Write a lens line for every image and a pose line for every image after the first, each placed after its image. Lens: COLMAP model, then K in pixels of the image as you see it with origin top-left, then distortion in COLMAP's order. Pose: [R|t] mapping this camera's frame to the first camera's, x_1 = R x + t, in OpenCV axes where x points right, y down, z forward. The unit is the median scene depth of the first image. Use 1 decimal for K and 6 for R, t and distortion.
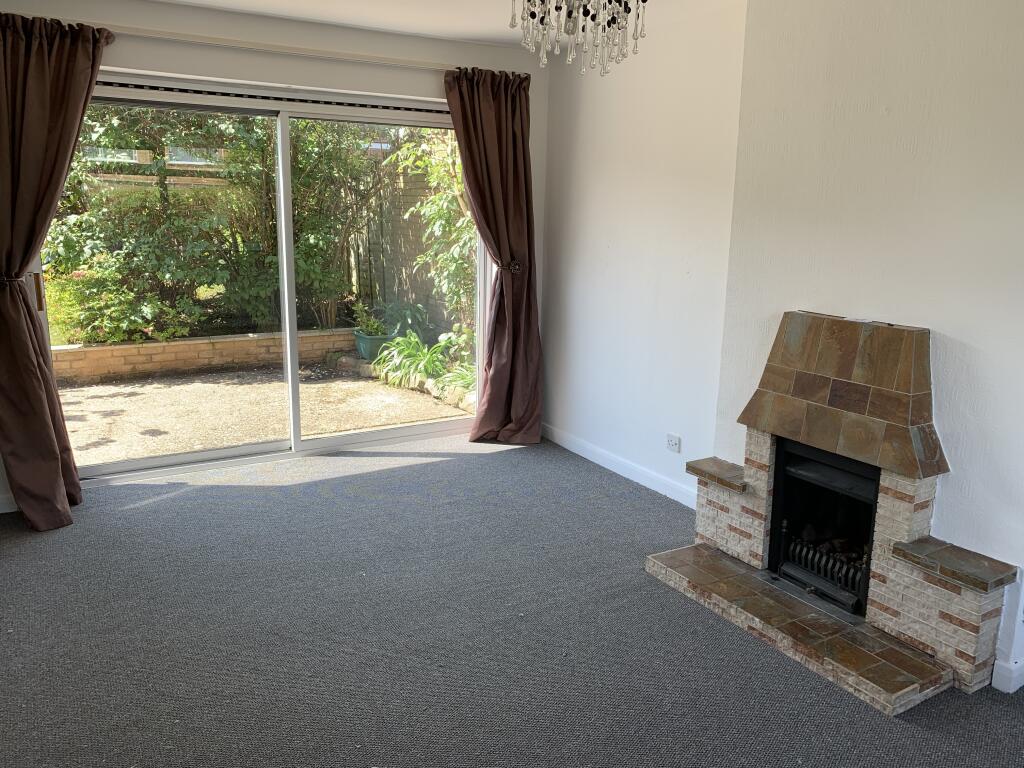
lens RADIAL K [[788.1, 0, 509.5], [0, 788.1, 388.0], [0, 0, 1]] dist [-0.000440, 0.004165]
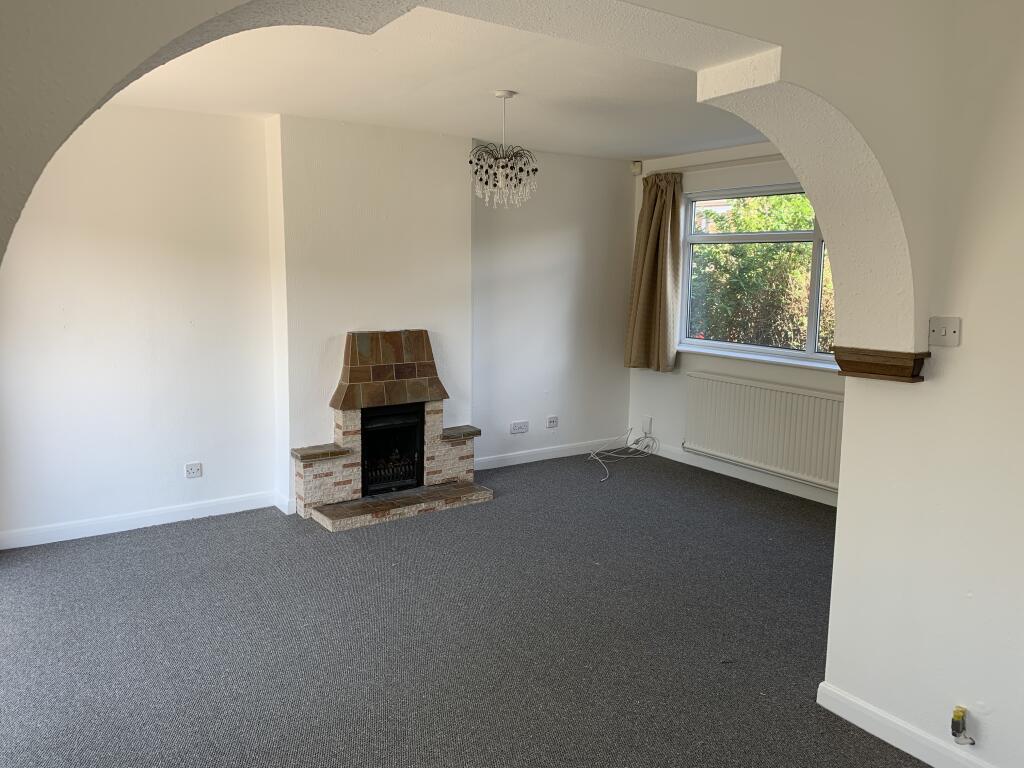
lens RADIAL K [[788.1, 0, 510.6], [0, 788.1, 379.2], [0, 0, 1]] dist [-0.000440, 0.004165]
pose [[-0.090542, -0.157291, 0.983393, -1.228767], [0.211305, 0.961932, 0.173314, -0.208077], [-0.973218, 0.223488, -0.053859, 0.752221]]
